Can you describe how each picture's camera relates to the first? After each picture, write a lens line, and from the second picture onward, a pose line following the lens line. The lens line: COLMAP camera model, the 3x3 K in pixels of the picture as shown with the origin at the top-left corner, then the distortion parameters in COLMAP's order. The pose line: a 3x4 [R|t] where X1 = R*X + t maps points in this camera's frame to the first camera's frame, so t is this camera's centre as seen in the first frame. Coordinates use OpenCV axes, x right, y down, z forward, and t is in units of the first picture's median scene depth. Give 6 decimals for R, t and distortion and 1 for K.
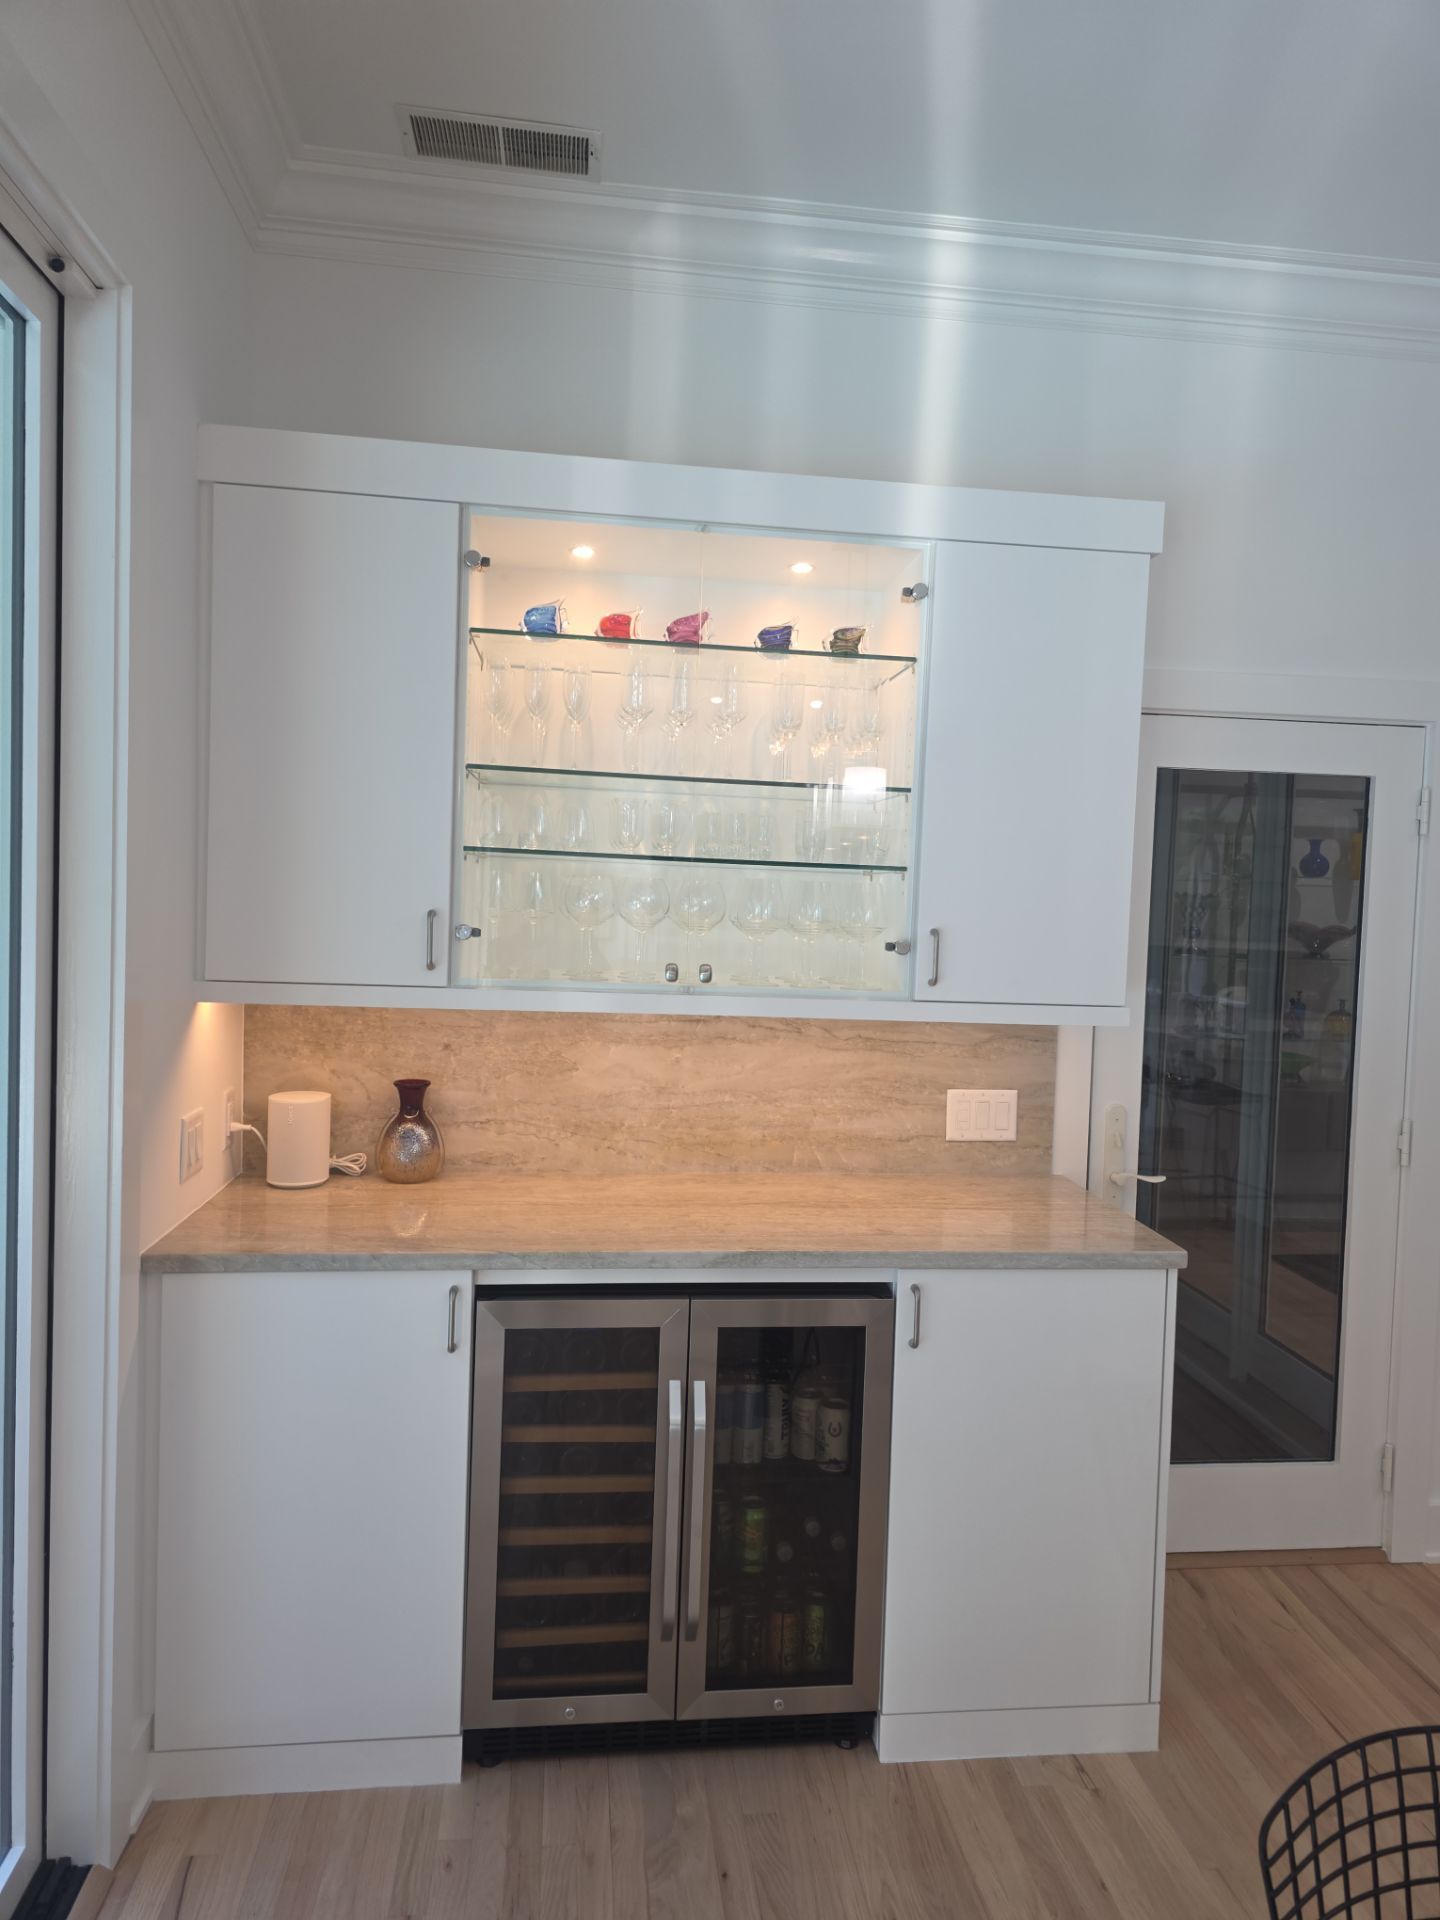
lens RADIAL K [[1256.3, 0, 741.5], [0, 1256.3, 959.4], [0, 0, 1]] dist [0.075054, -0.057472]
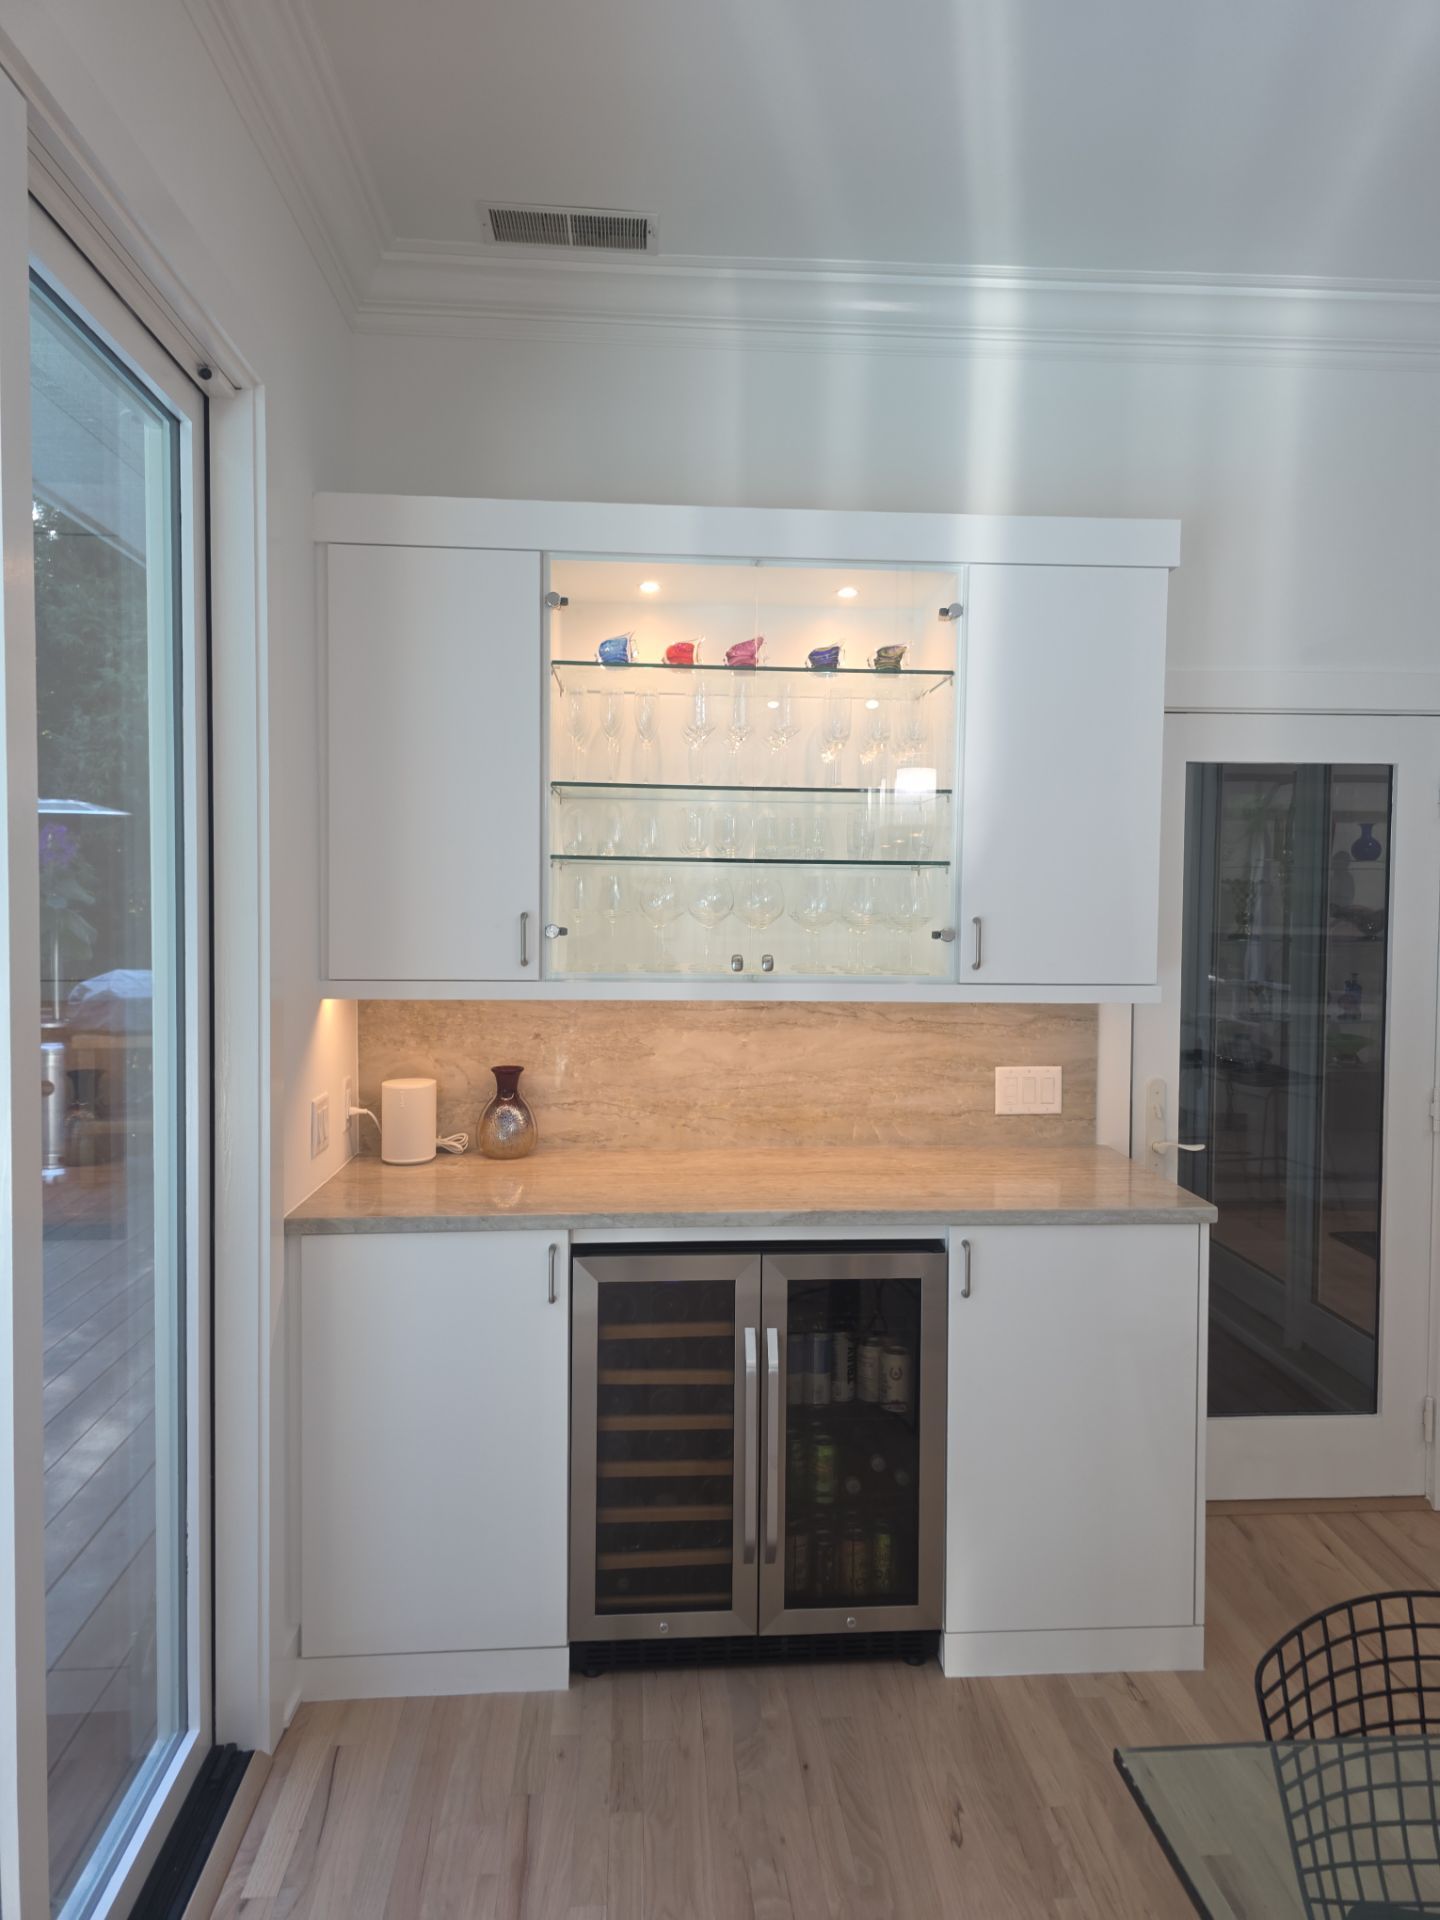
lens RADIAL K [[1256.3, 0, 741.5], [0, 1256.3, 959.4], [0, 0, 1]] dist [0.075054, -0.057472]
pose [[0.998419, -0.024392, -0.050641, 0.004094], [0.024359, 0.999702, -0.001273, 0.008472], [0.050657, 0.000037, 0.998716, -0.106347]]
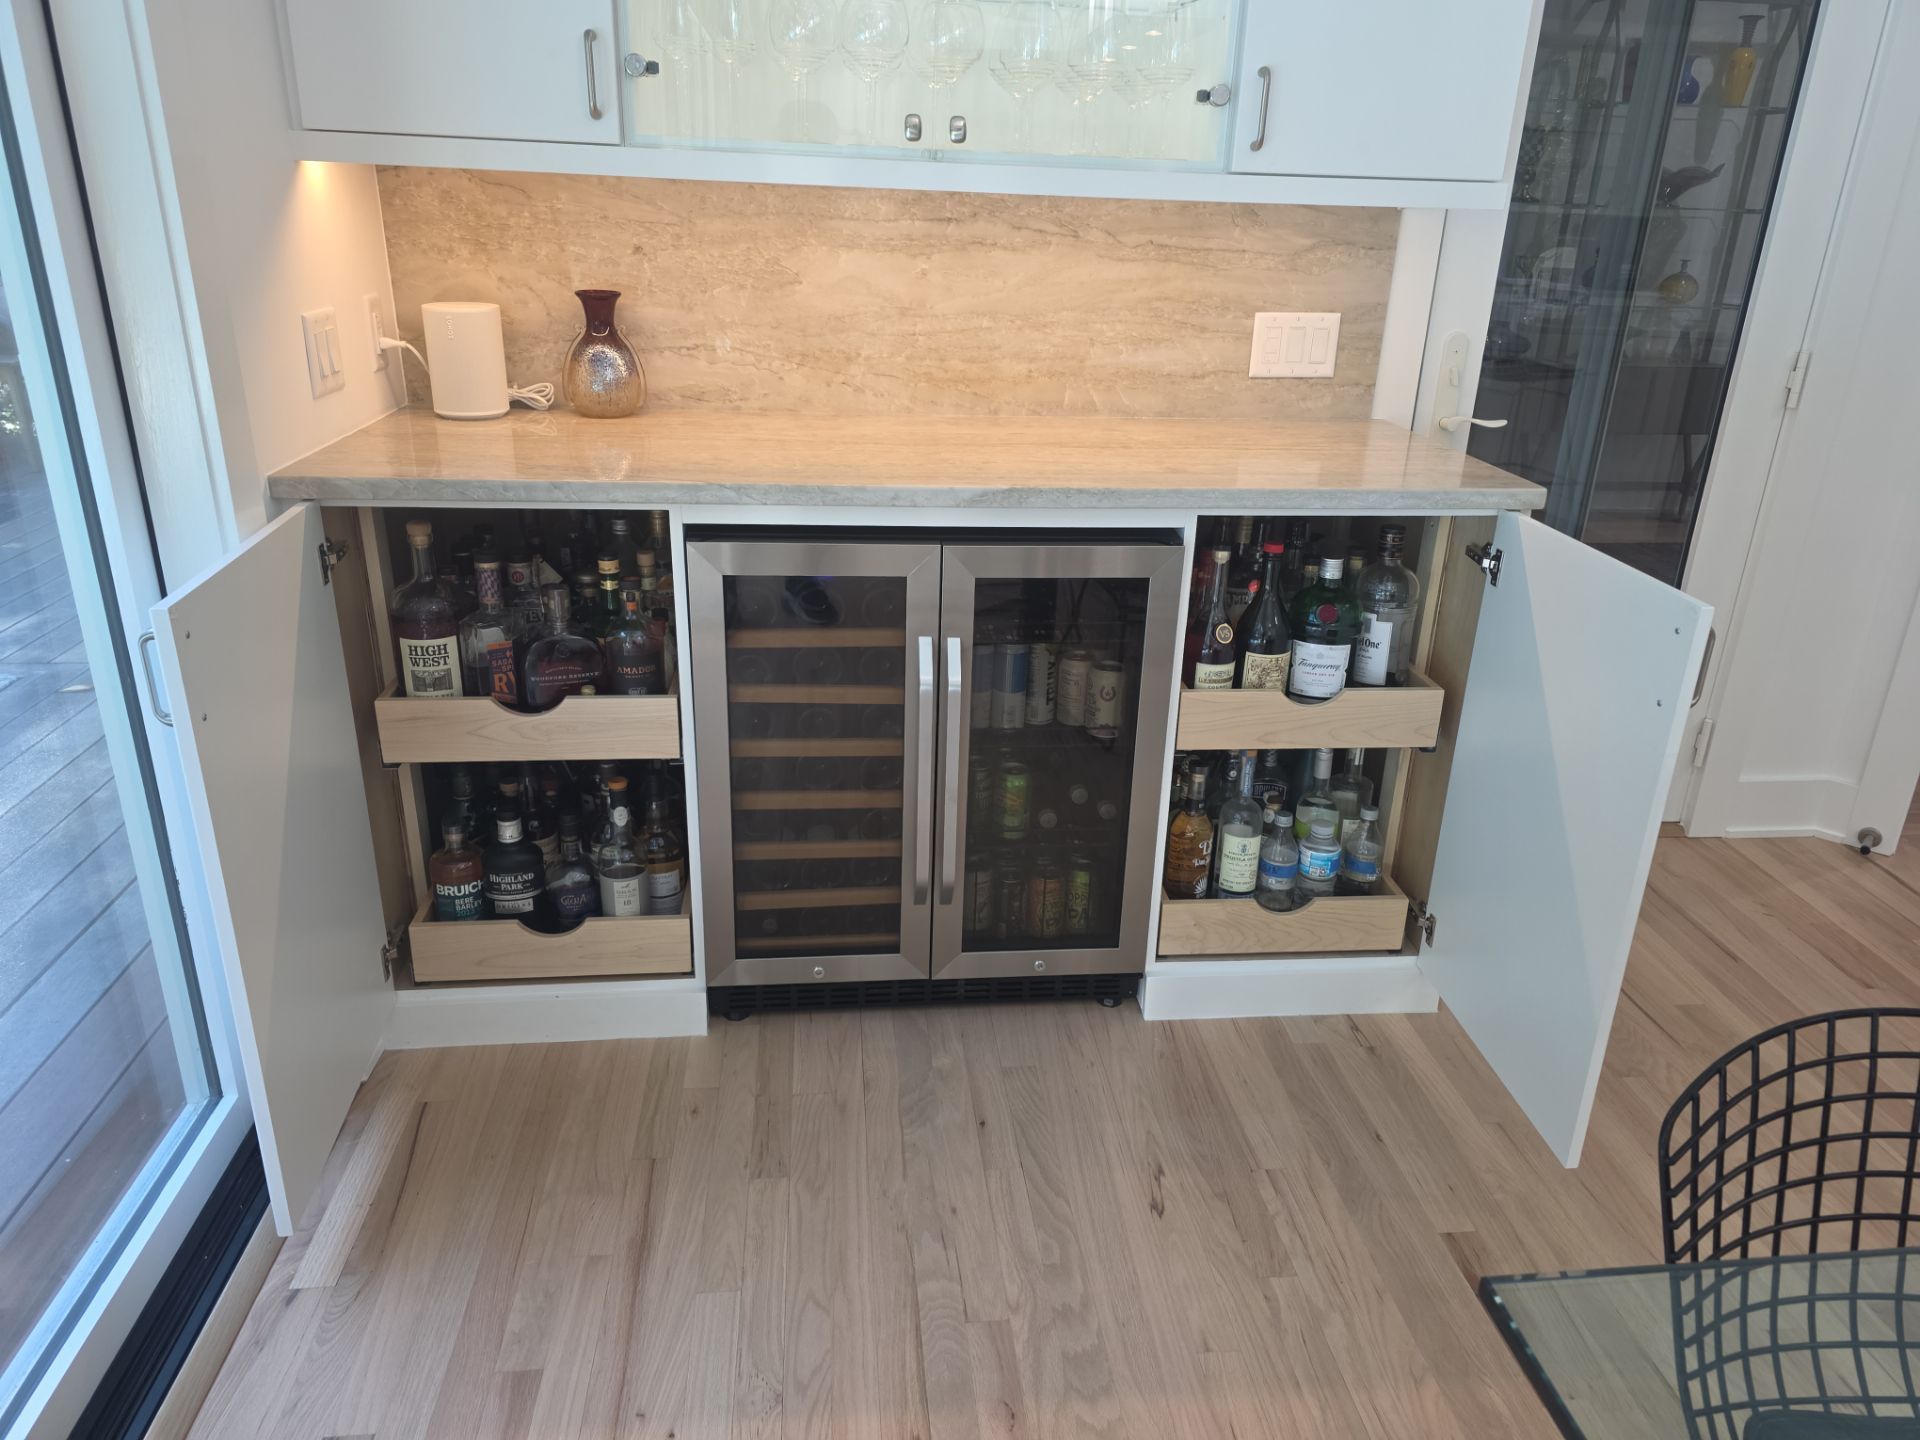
lens RADIAL K [[1255.8, 0, 968.8], [0, 1255.8, 643.9], [0, 0, 1]] dist [0.143217, -0.222694]
pose [[0.999757, 0.004683, -0.021536, -0.004152], [0.001610, 0.959036, 0.283280, 0.089094], [0.021981, -0.283246, 0.958796, 0.168611]]
